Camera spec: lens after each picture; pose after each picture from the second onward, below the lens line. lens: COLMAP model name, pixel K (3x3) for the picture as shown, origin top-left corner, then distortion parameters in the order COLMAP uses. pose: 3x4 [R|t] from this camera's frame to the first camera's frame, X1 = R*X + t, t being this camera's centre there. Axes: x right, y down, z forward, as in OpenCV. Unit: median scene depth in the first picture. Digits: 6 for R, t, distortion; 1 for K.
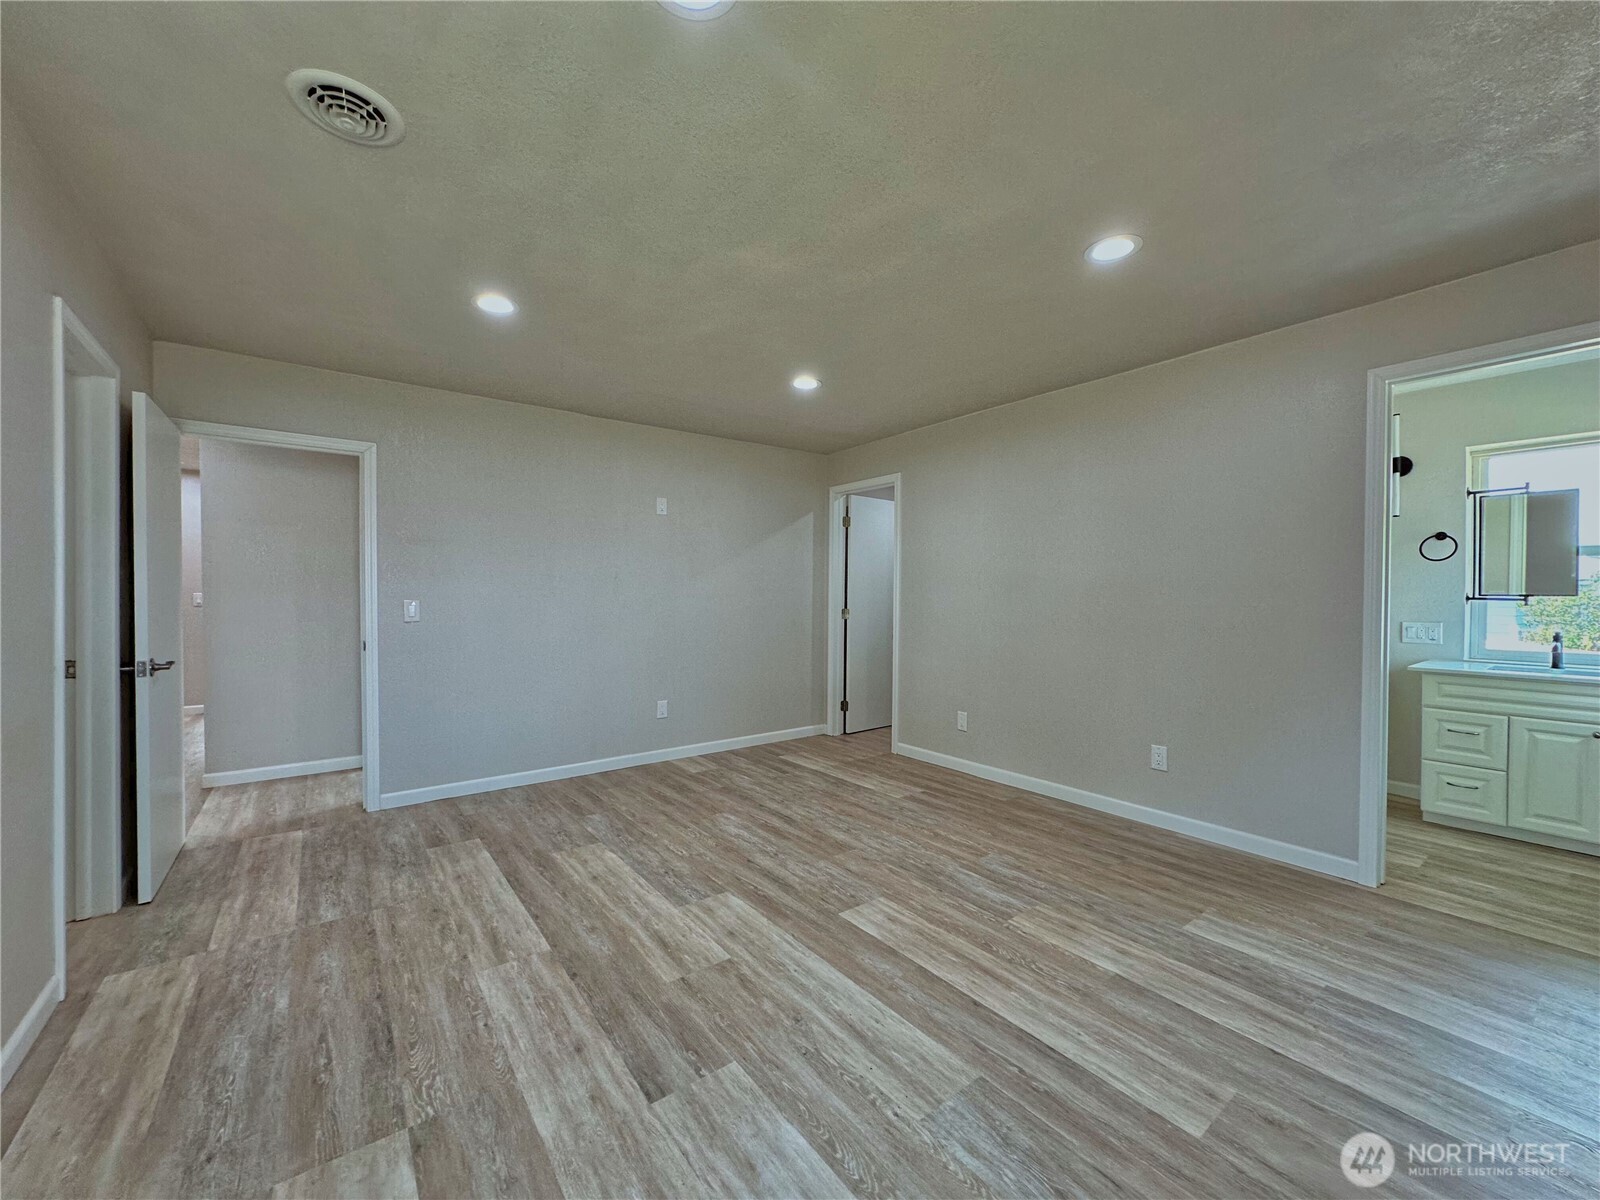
lens RADIAL K [[634.2, 0, 800.0], [0, 634.2, 600.0], [0, 0, 1]] dist [0.000573, 0.000482]
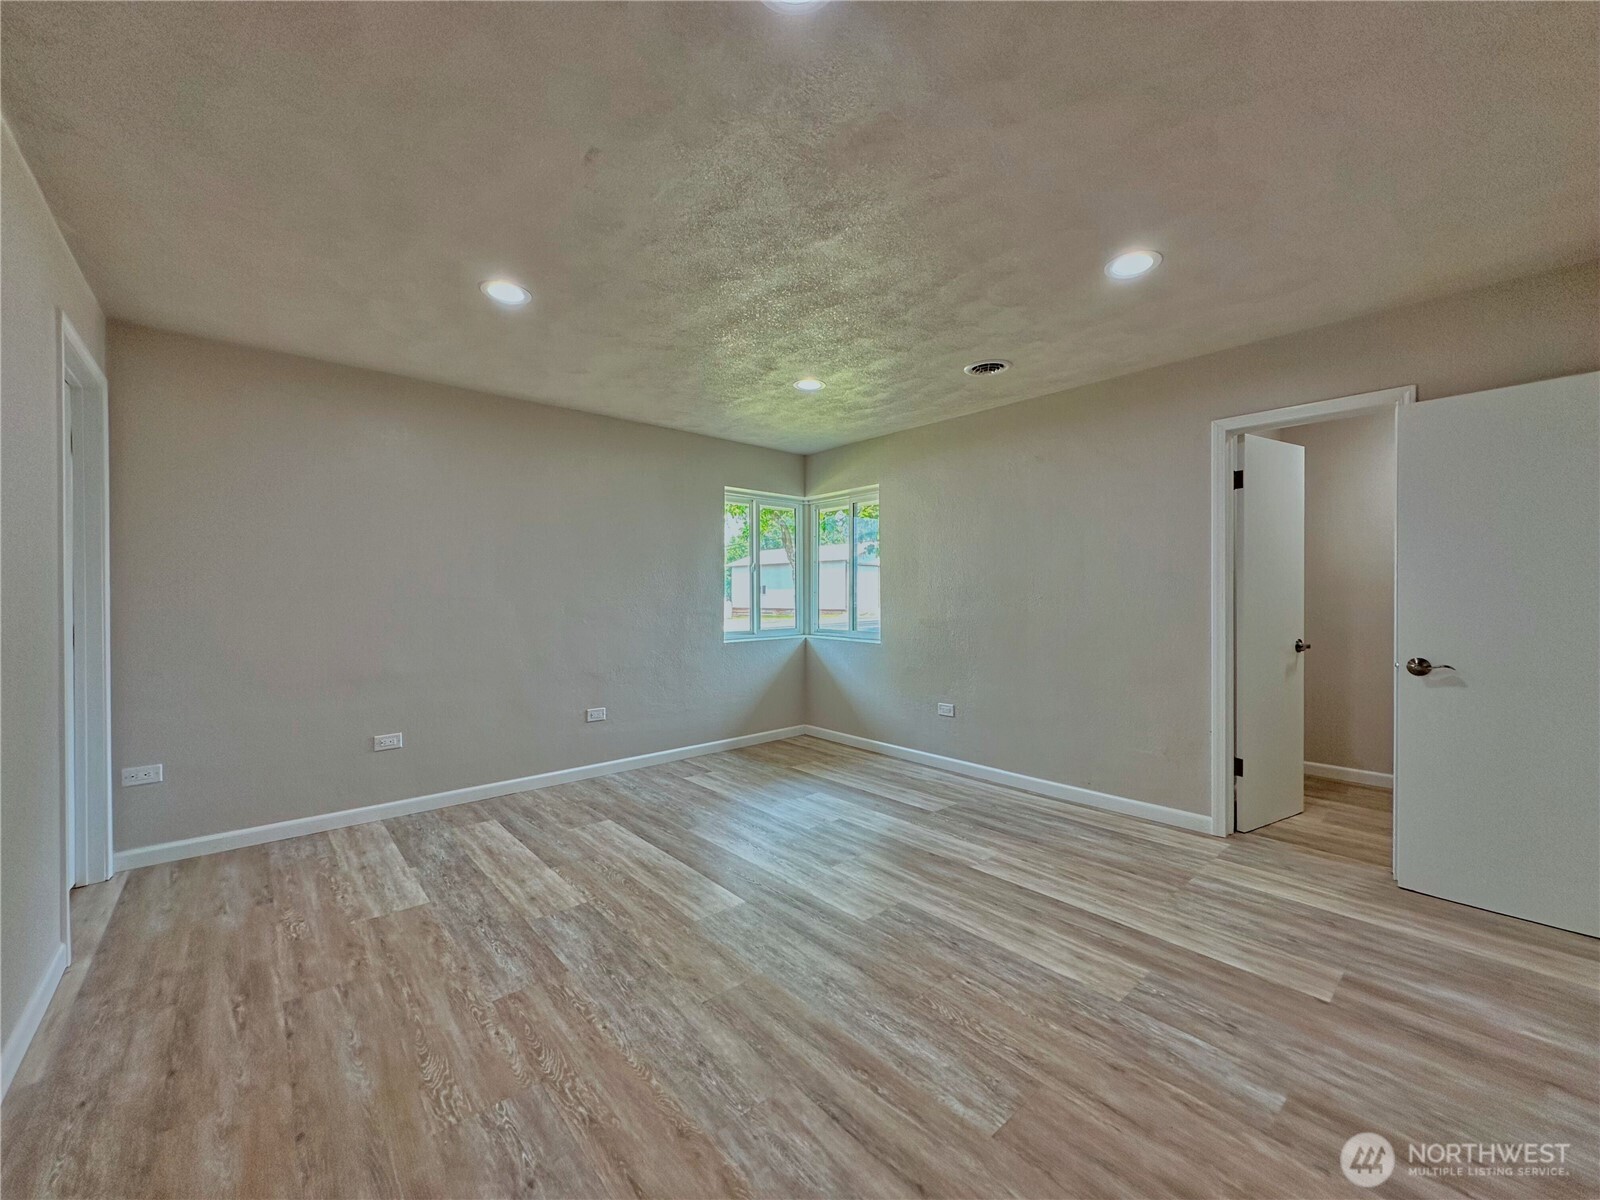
lens RADIAL K [[634.2, 0, 800.0], [0, 634.2, 600.0], [0, 0, 1]] dist [0.000573, 0.000482]
pose [[-0.997187, 0.000479, -0.074948, 0.049068], [-0.000605, 0.999896, 0.014443, -0.016569], [0.074947, 0.014447, -0.997083, 2.048752]]
